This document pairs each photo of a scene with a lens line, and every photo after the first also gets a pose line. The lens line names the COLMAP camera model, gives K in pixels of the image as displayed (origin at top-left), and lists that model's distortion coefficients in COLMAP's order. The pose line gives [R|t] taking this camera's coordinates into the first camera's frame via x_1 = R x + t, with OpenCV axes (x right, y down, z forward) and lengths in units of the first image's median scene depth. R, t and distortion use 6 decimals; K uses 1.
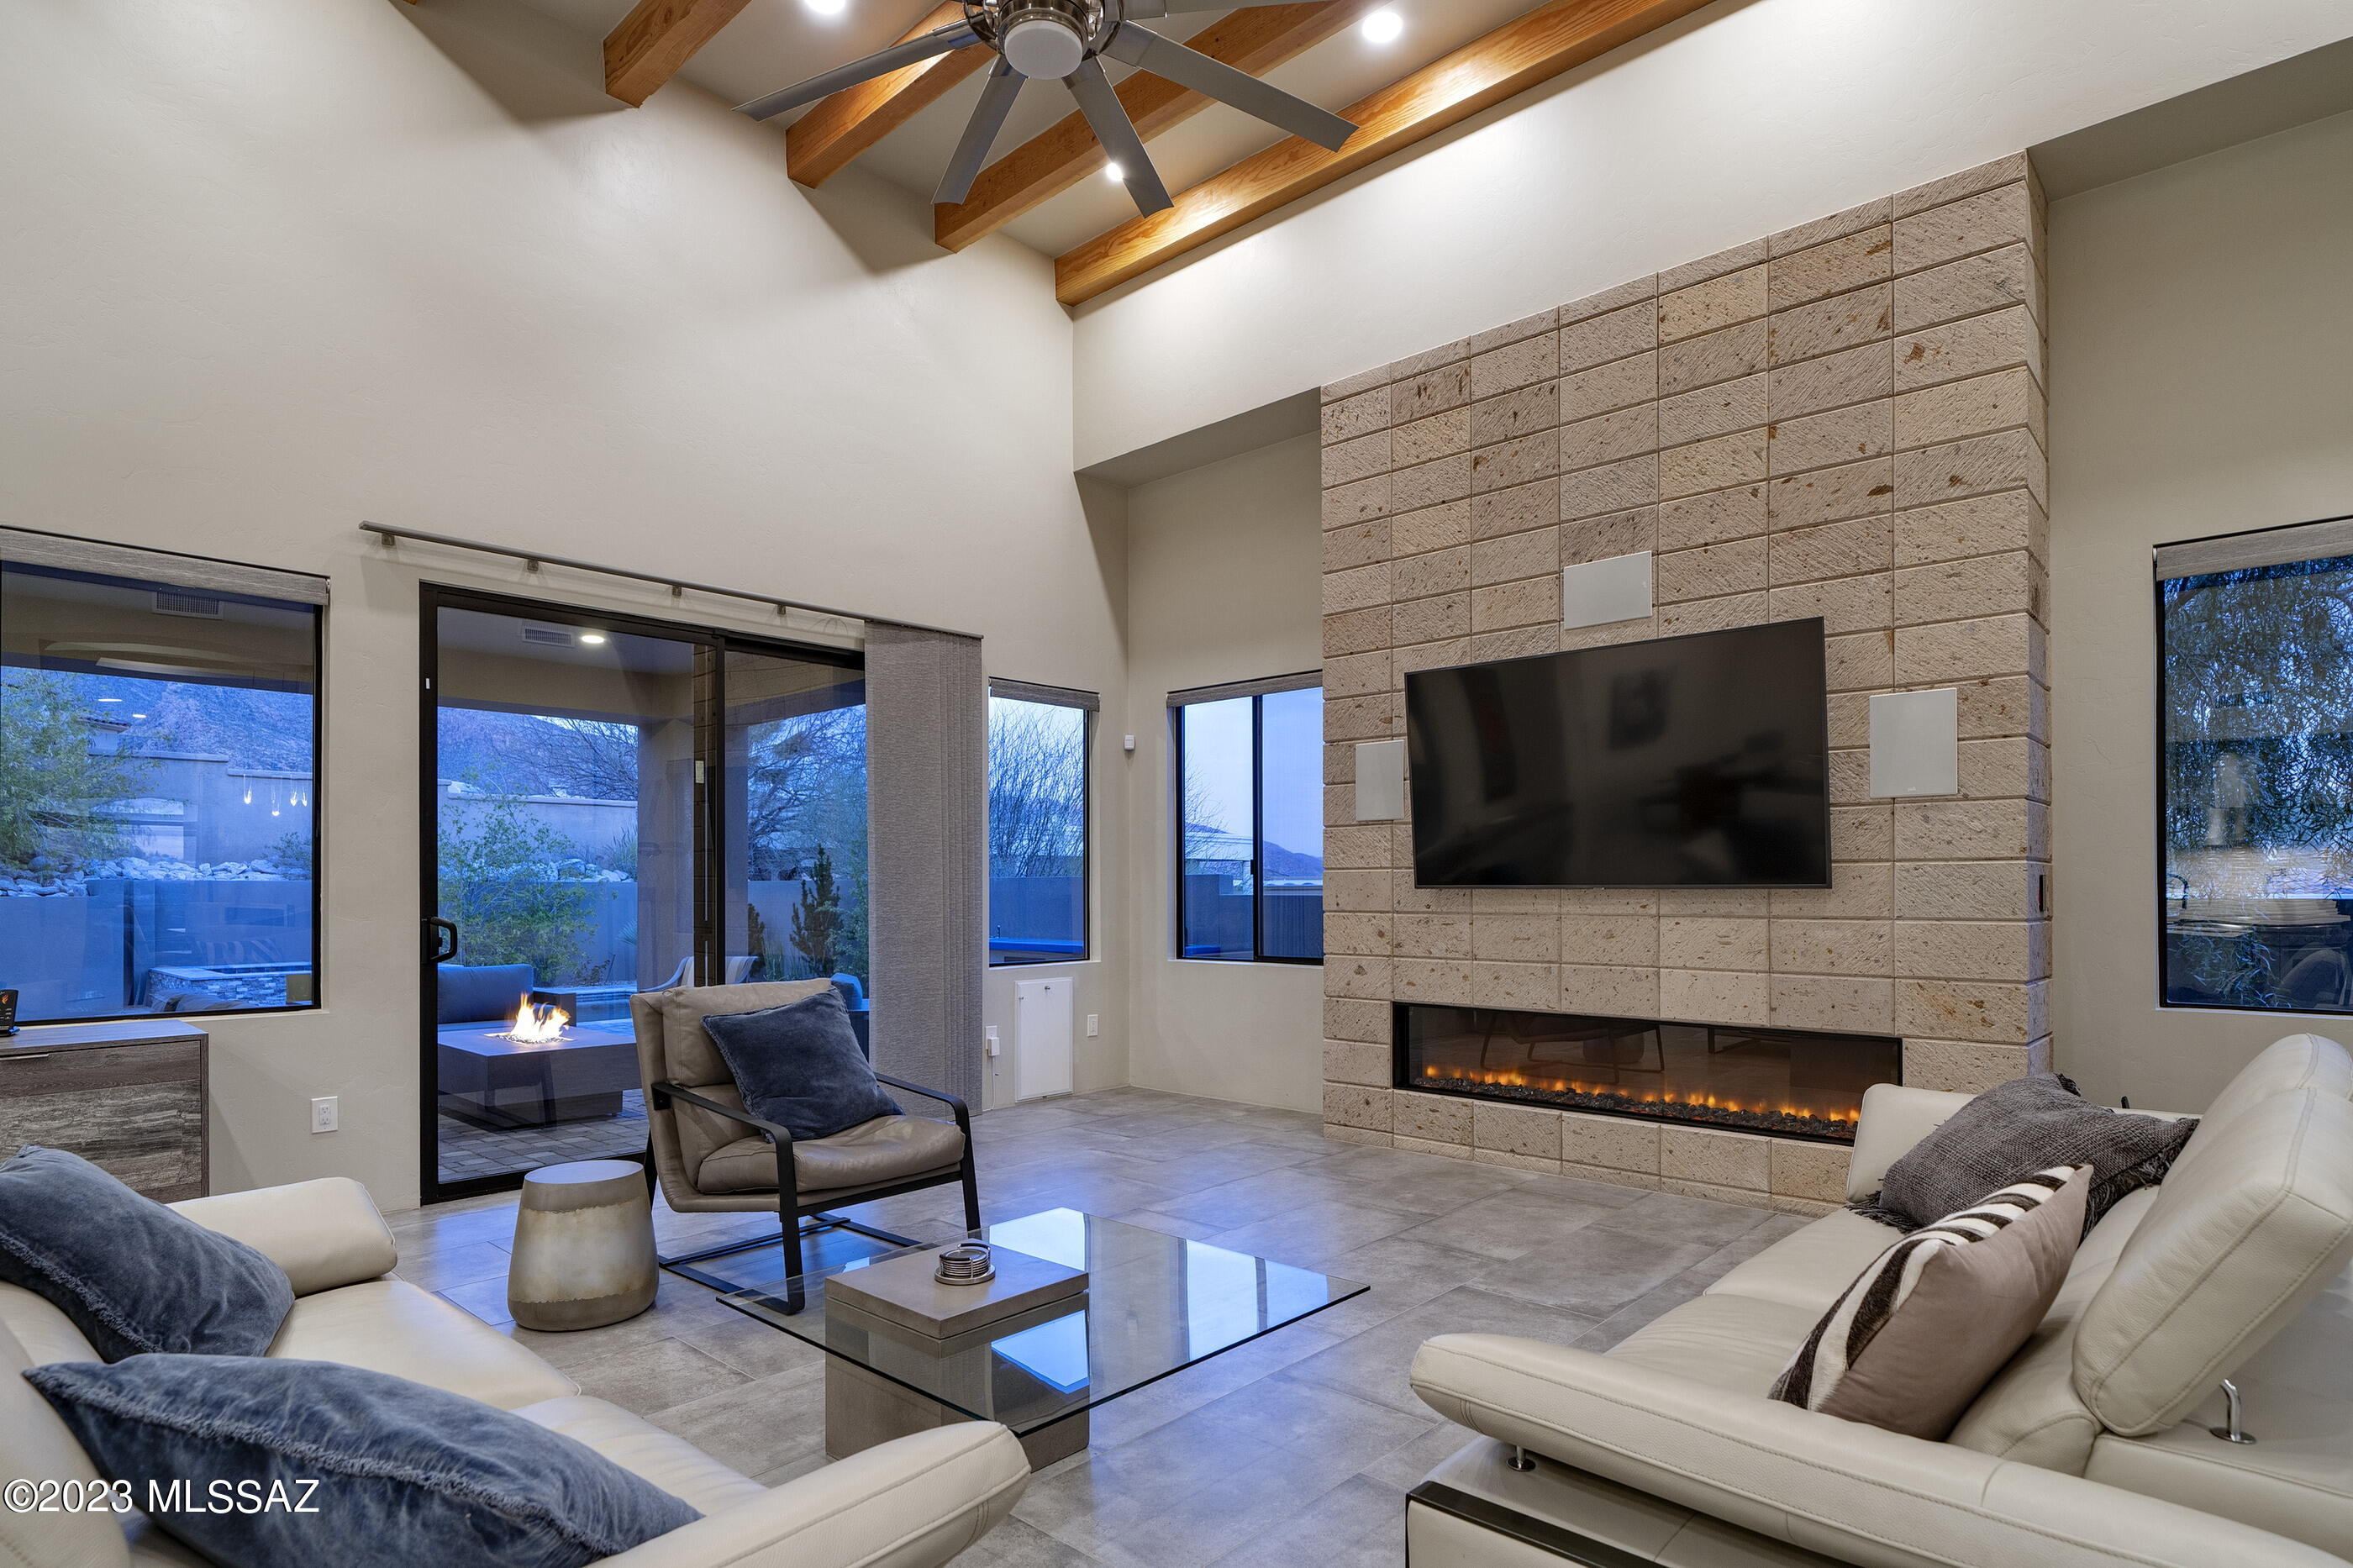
lens RADIAL K [[1268.5, 0, 1171.4], [0, 1268.5, 884.1], [0, 0, 1]] dist [-0.001594, -0.000739]
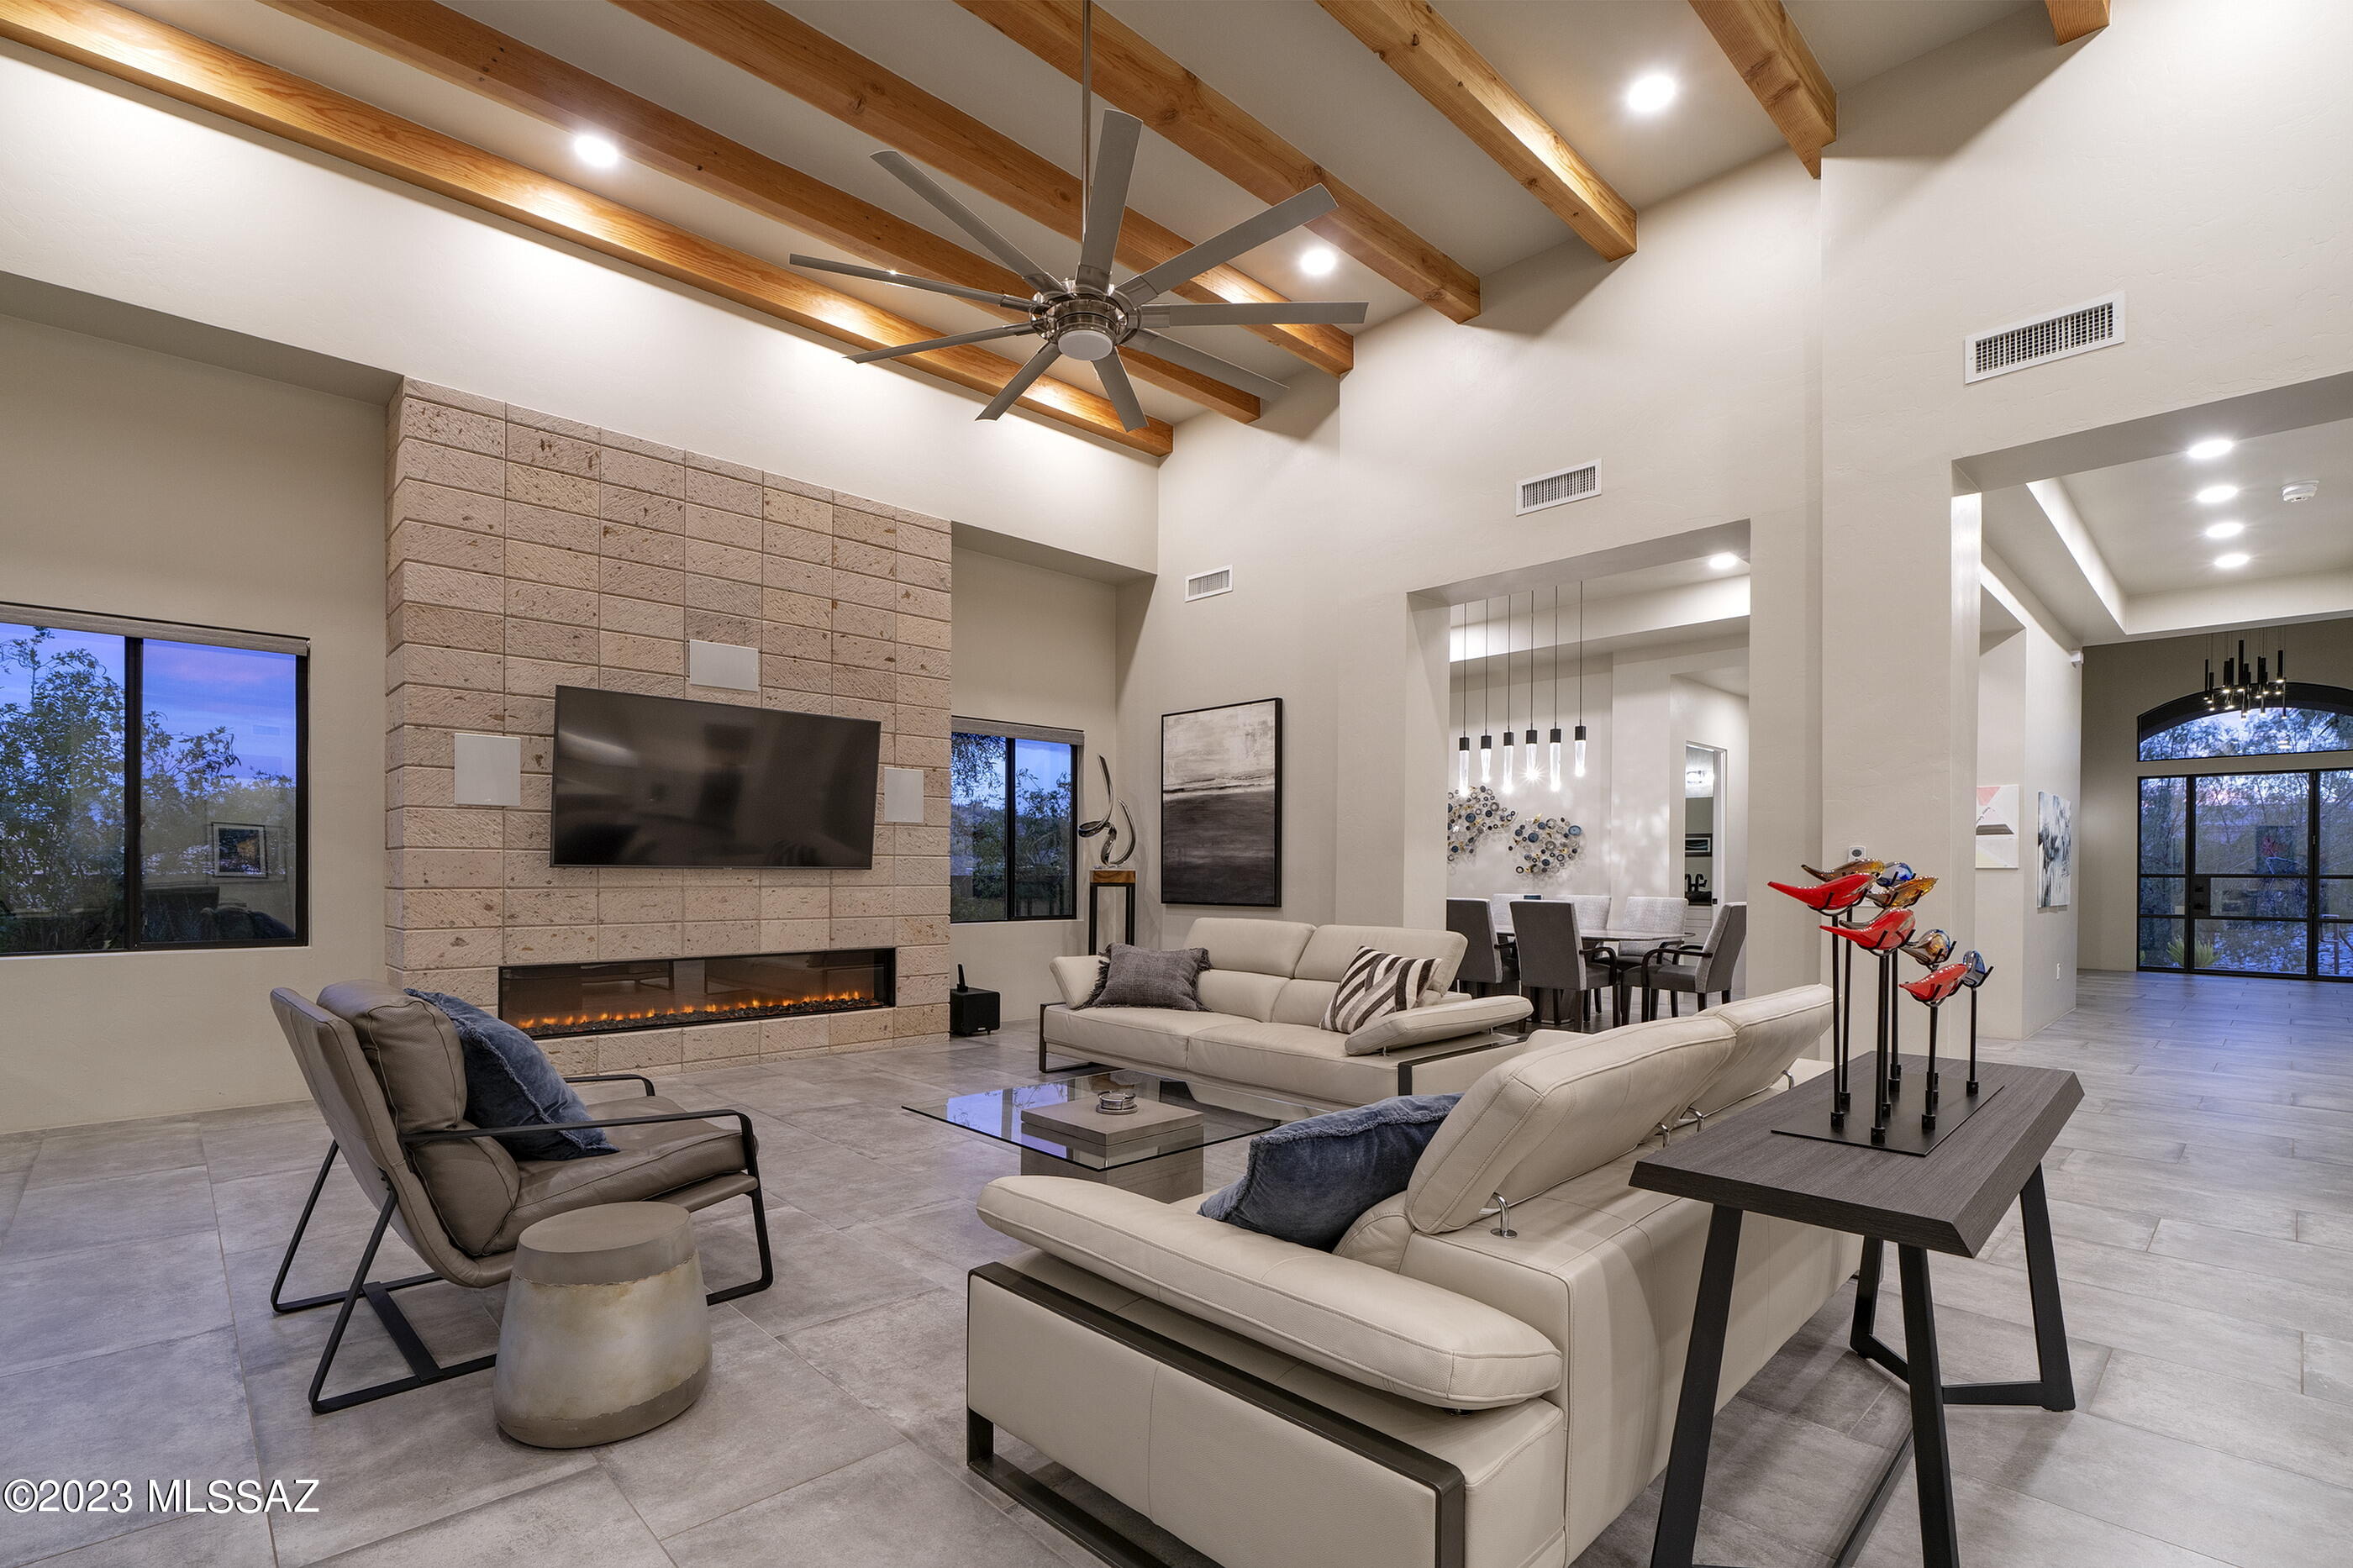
lens RADIAL K [[858.7, 0, 1167.9], [0, 858.7, 870.6], [0, 0, 1]] dist [-0.015092, -0.000043]
pose [[0.150563, -0.001507, 0.988599, -0.562959], [-0.014645, 0.999886, 0.003755, -0.005494], [-0.988492, -0.015043, 0.150523, 0.342679]]
